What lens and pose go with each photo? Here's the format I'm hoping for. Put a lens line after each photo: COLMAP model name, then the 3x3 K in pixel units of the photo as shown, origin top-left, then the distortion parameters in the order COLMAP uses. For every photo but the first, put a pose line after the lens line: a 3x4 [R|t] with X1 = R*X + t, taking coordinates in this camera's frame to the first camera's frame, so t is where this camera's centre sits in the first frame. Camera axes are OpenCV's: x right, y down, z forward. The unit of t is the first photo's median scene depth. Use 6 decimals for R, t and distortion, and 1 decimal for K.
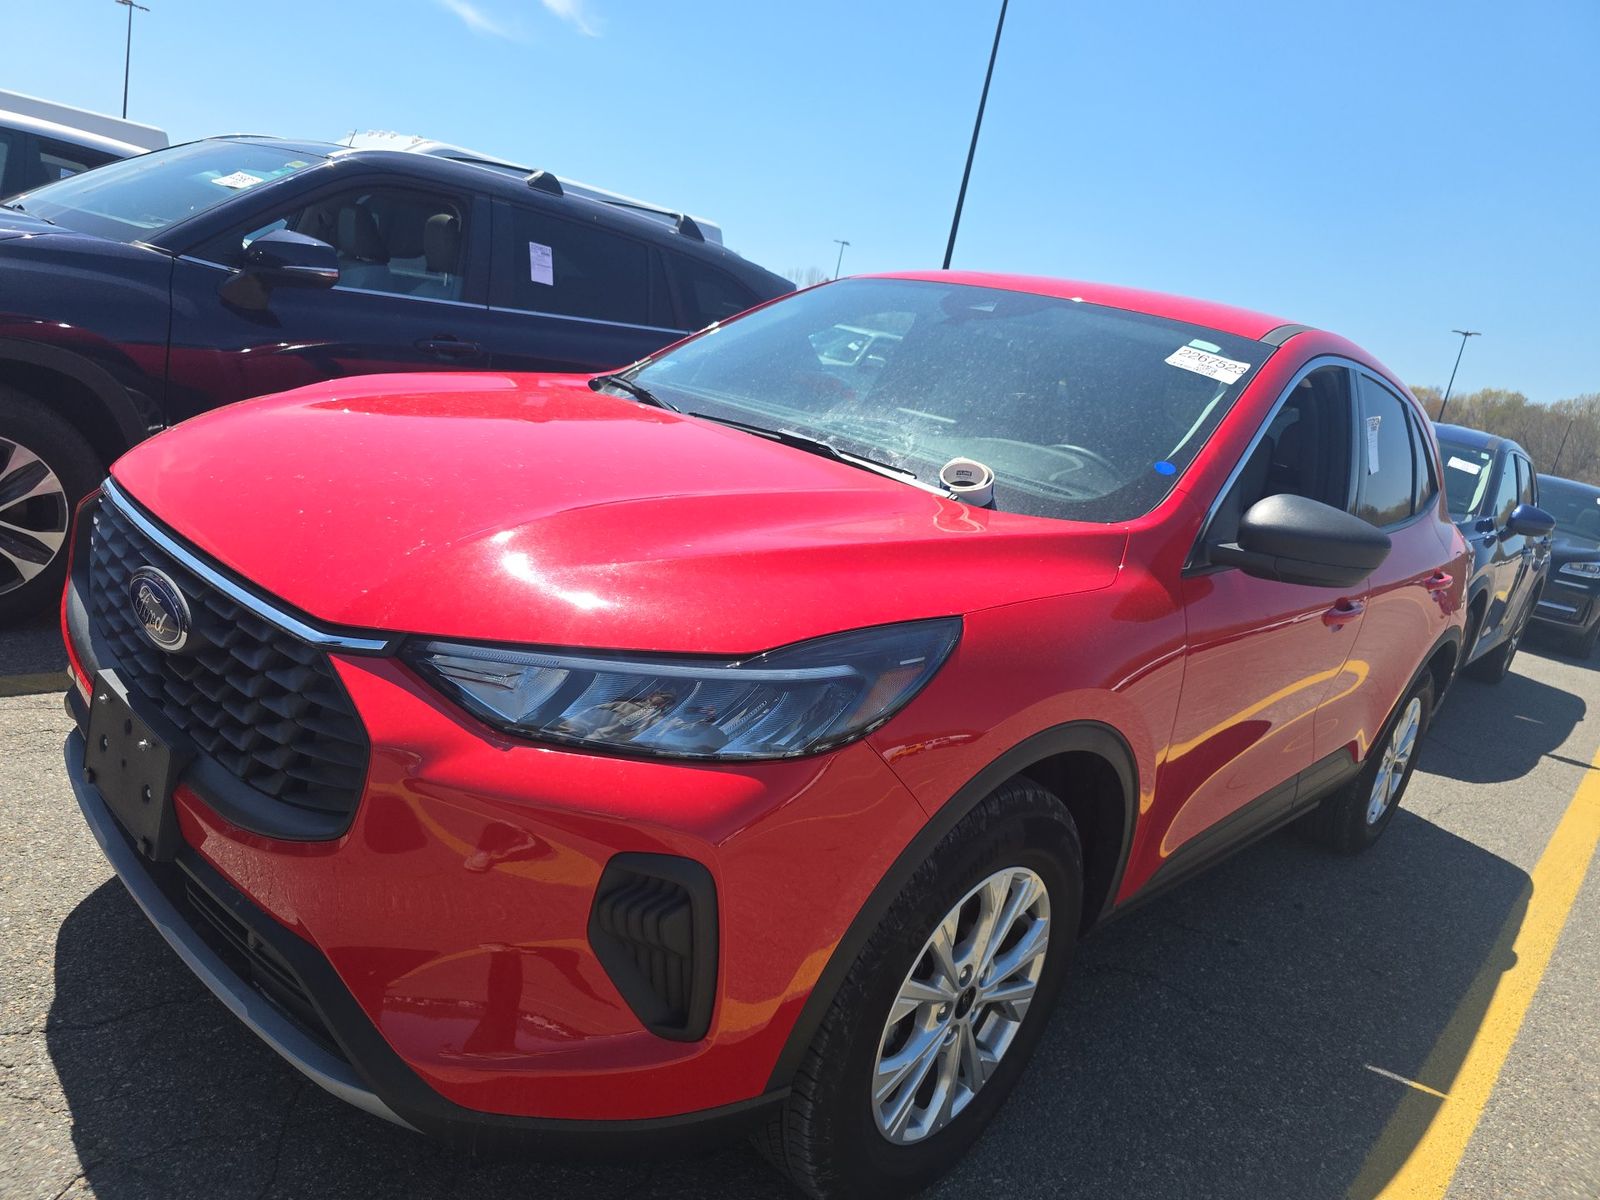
lens RADIAL K [[1160.9, 0, 800.0], [0, 1160.9, 600.0], [0, 0, 1]] dist [0.033057, -0.033344]
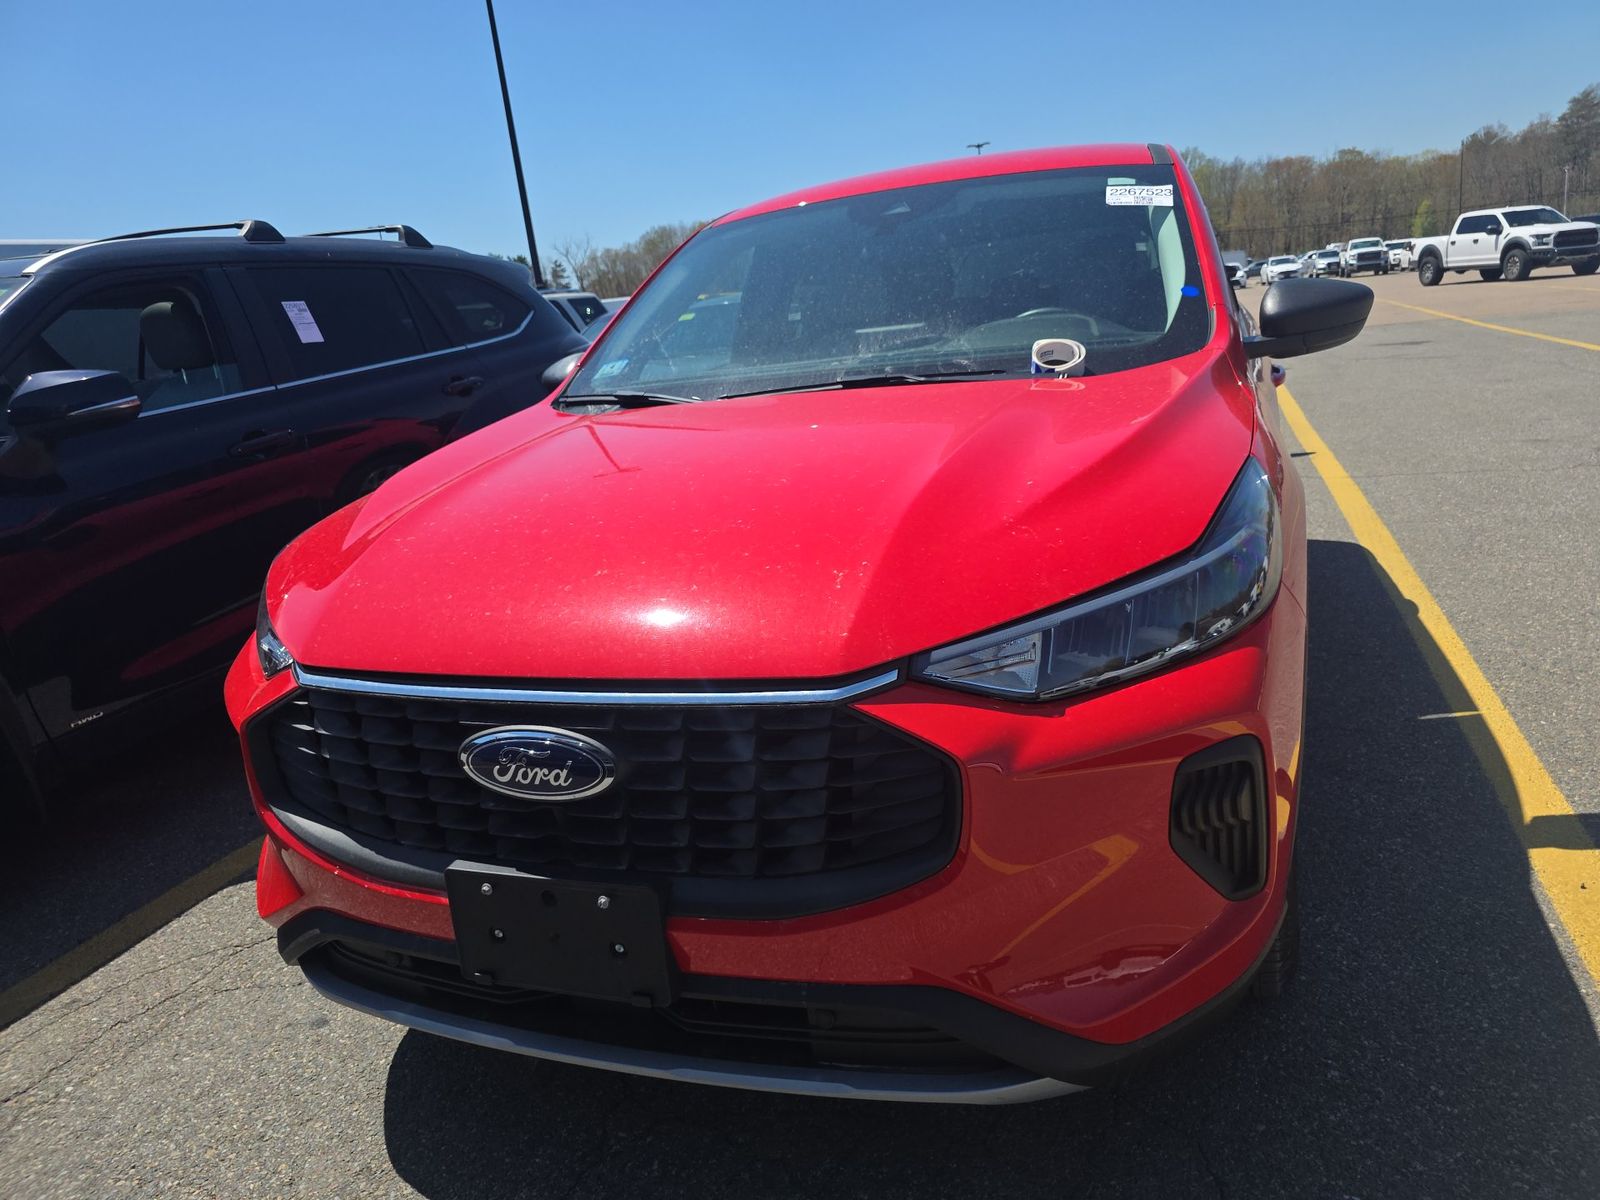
lens RADIAL K [[1162.1, 0, 799.7], [0, 1162.1, 633.9], [0, 0, 1]] dist [0.011739, -0.006965]
pose [[0.868569, -0.393425, 0.301337, -0.415318], [0.367760, 0.919291, 0.140201, -0.093007], [-0.332176, -0.010955, 0.943154, 0.066275]]
